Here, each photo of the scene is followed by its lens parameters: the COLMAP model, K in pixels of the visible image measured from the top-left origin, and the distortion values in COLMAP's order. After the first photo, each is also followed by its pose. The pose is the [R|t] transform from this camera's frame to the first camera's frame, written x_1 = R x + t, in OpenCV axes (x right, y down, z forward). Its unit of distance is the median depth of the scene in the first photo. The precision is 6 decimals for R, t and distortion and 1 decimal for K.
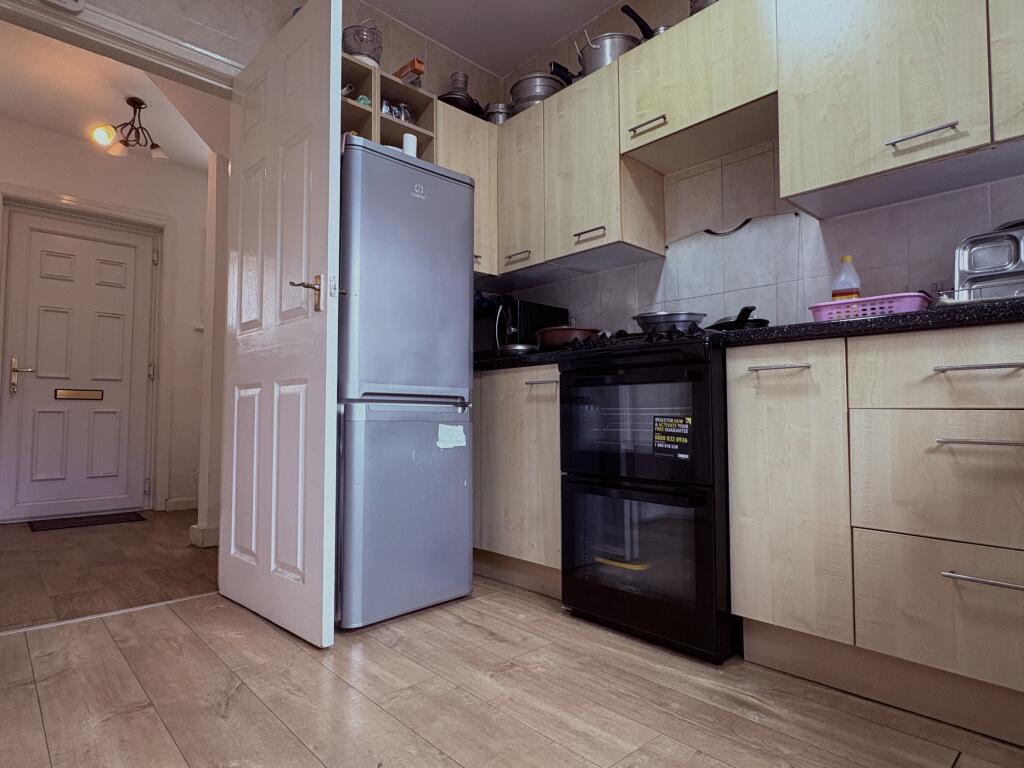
lens RADIAL K [[578.5, 0, 506.8], [0, 578.5, 384.0], [0, 0, 1]] dist [0.002233, 0.000512]
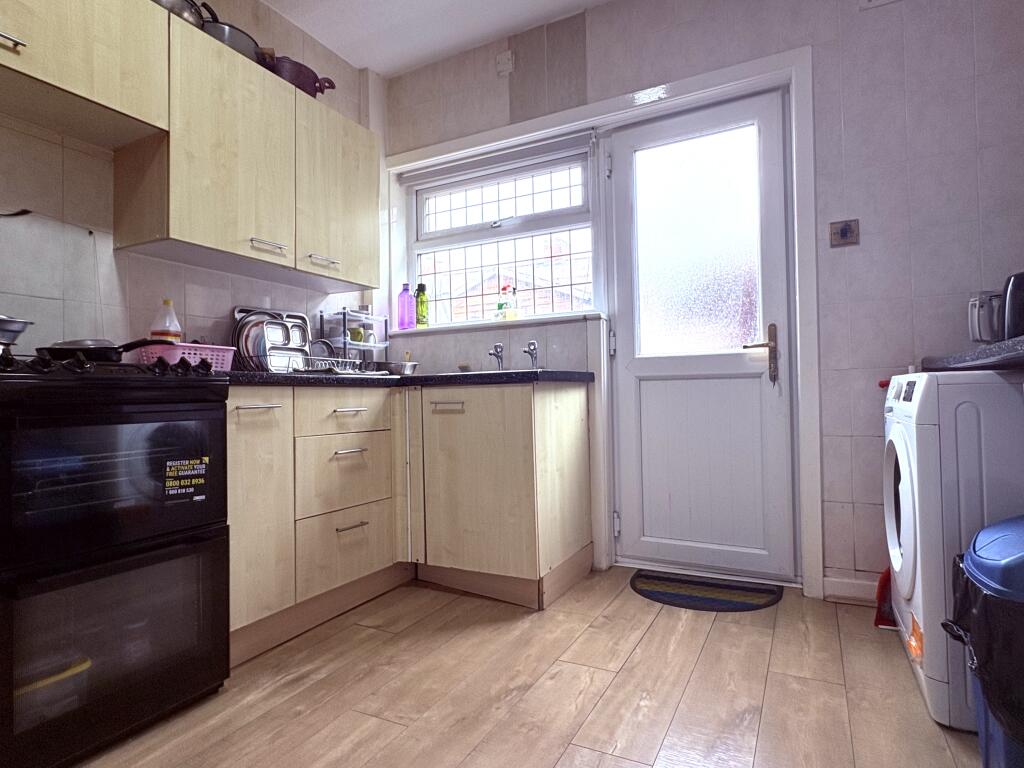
lens RADIAL K [[578.5, 0, 507.3], [0, 578.5, 384.3], [0, 0, 1]] dist [0.002233, 0.000512]
pose [[-0.346289, 0.020324, 0.937908, -0.864854], [-0.032979, 0.998884, -0.033822, -0.053175], [-0.937548, -0.042643, -0.345232, 0.958218]]
